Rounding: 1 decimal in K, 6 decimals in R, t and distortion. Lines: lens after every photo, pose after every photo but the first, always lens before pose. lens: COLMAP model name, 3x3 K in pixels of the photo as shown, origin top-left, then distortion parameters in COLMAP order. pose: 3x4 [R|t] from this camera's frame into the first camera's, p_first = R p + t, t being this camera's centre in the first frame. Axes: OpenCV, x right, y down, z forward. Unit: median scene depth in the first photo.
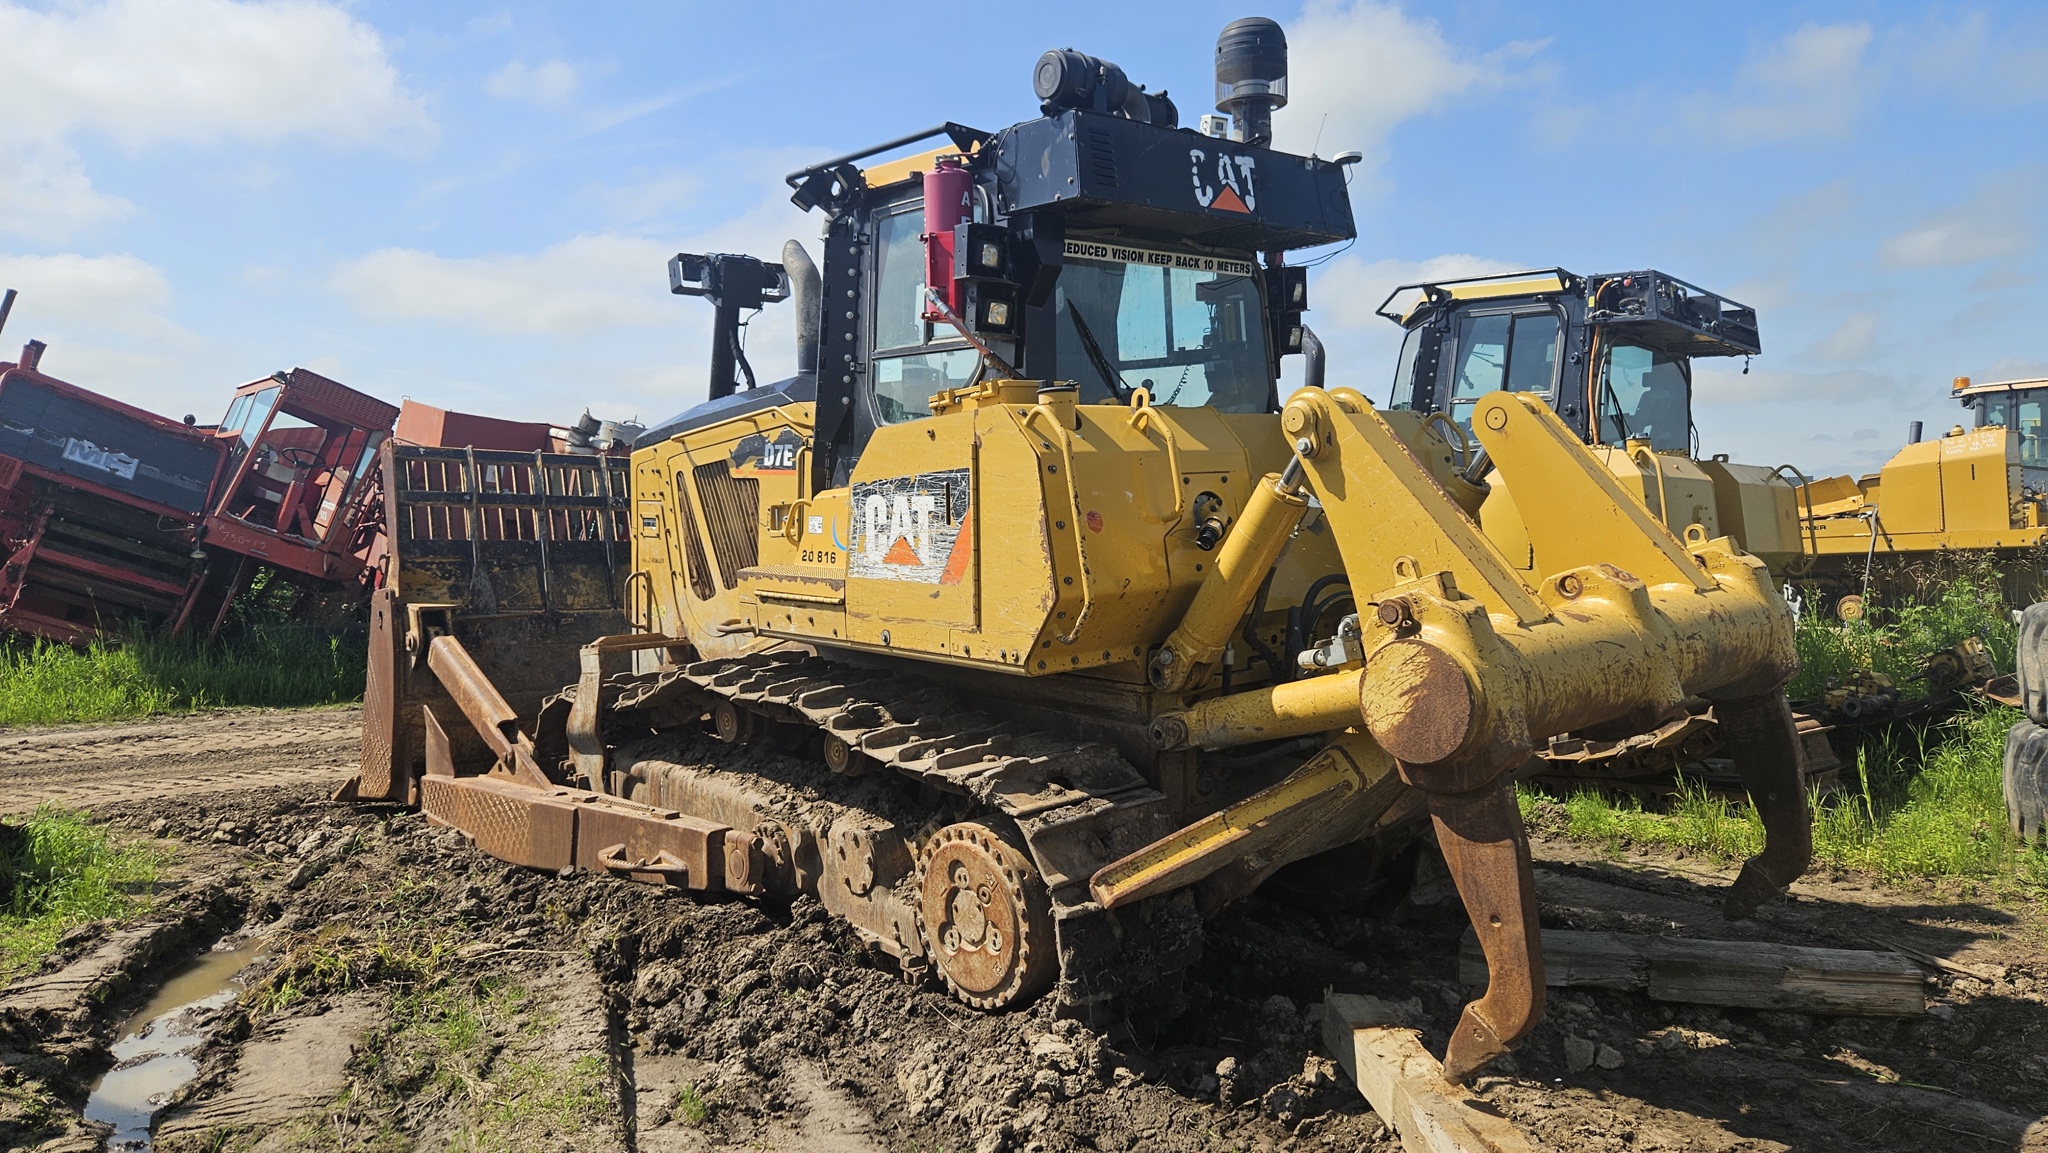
lens RADIAL K [[1398.9, 0, 1030.3], [0, 1398.9, 588.0], [0, 0, 1]] dist [0.087703, -0.091631]
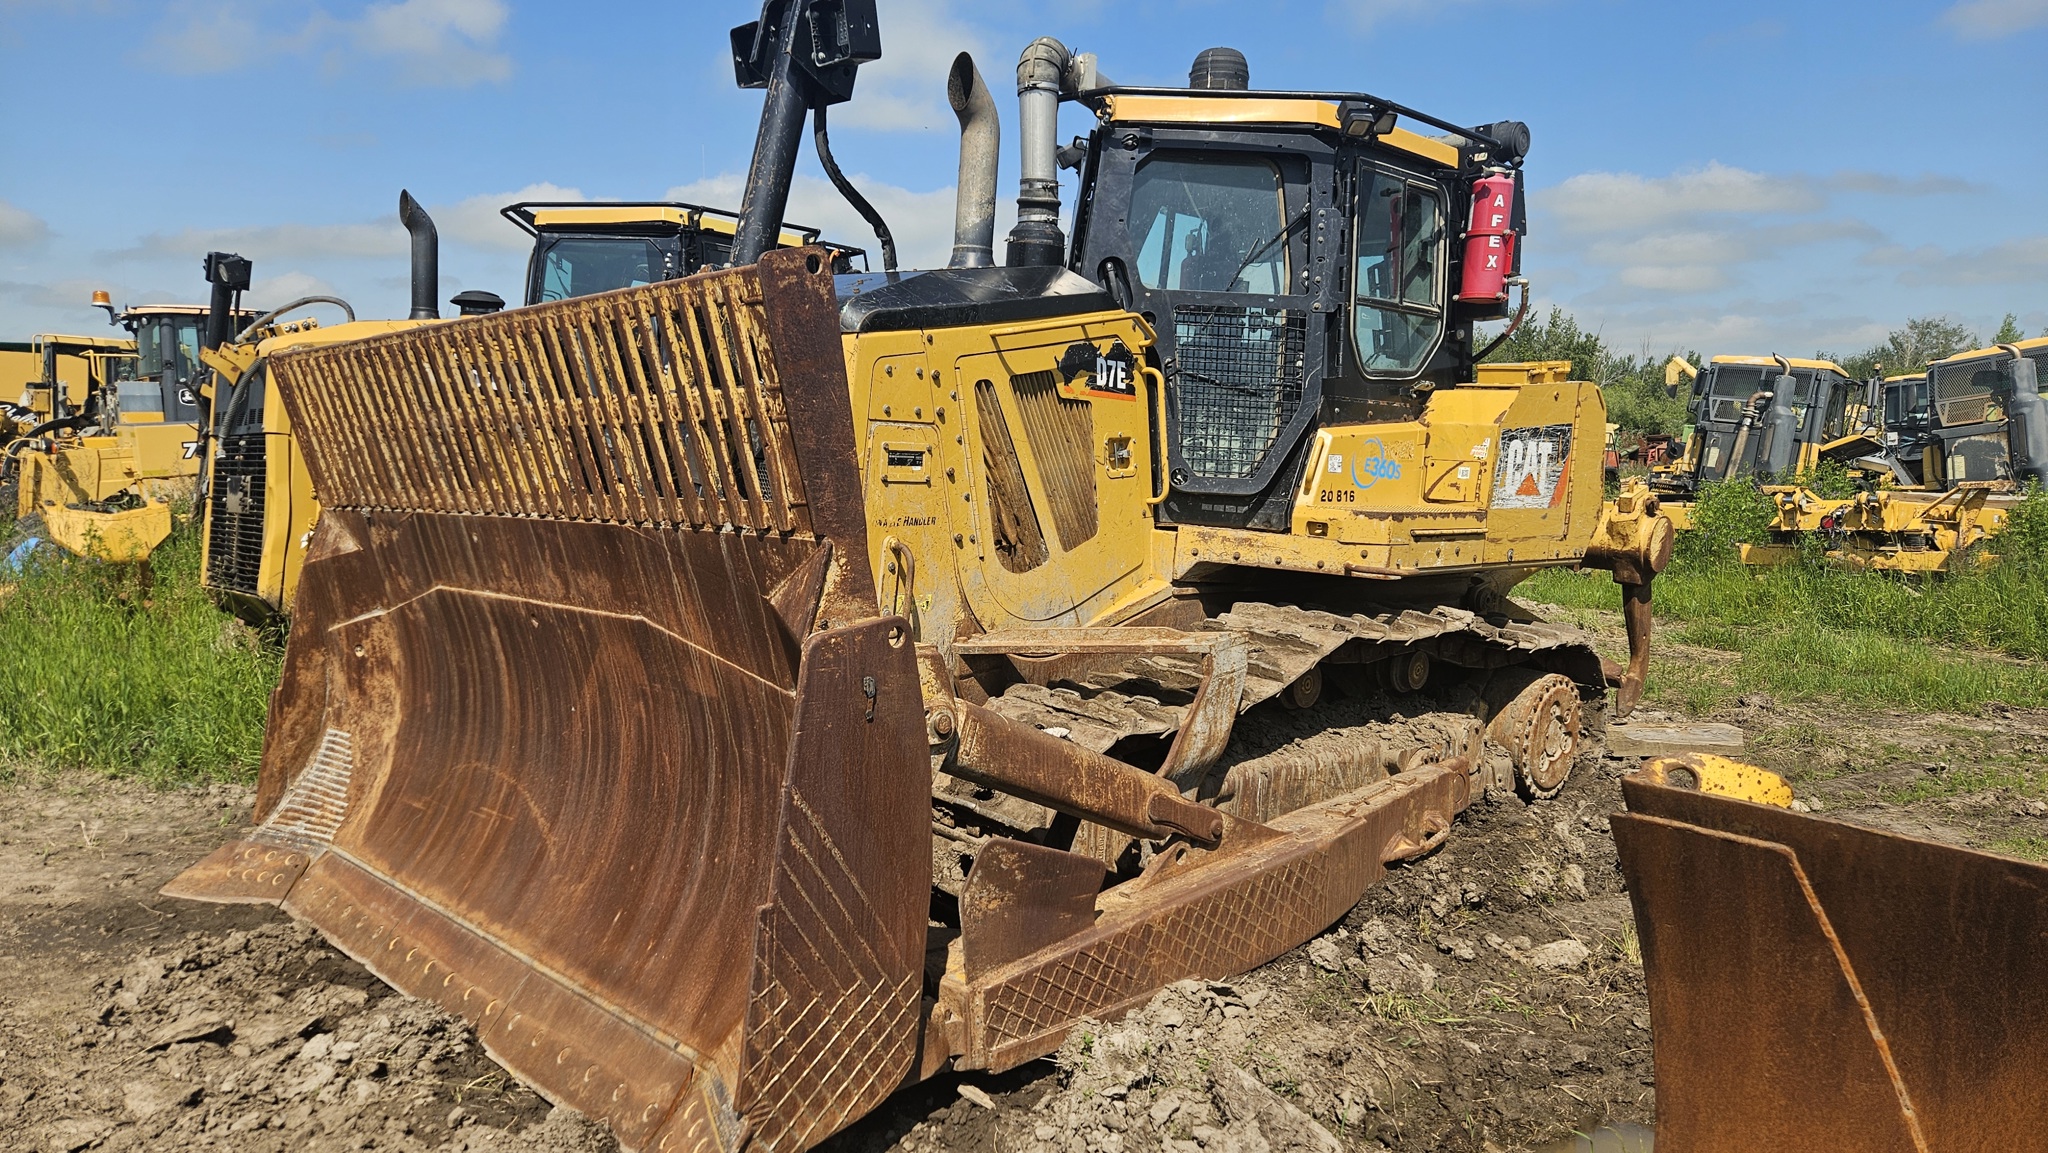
lens RADIAL K [[1398.9, 0, 1030.3], [0, 1398.9, 588.0], [0, 0, 1]] dist [0.087703, -0.091631]
pose [[-0.063789, -0.093189, 0.993603, -1.387792], [0.036470, 0.994748, 0.095638, -0.074431], [-0.997297, 0.042337, -0.060056, 1.574748]]
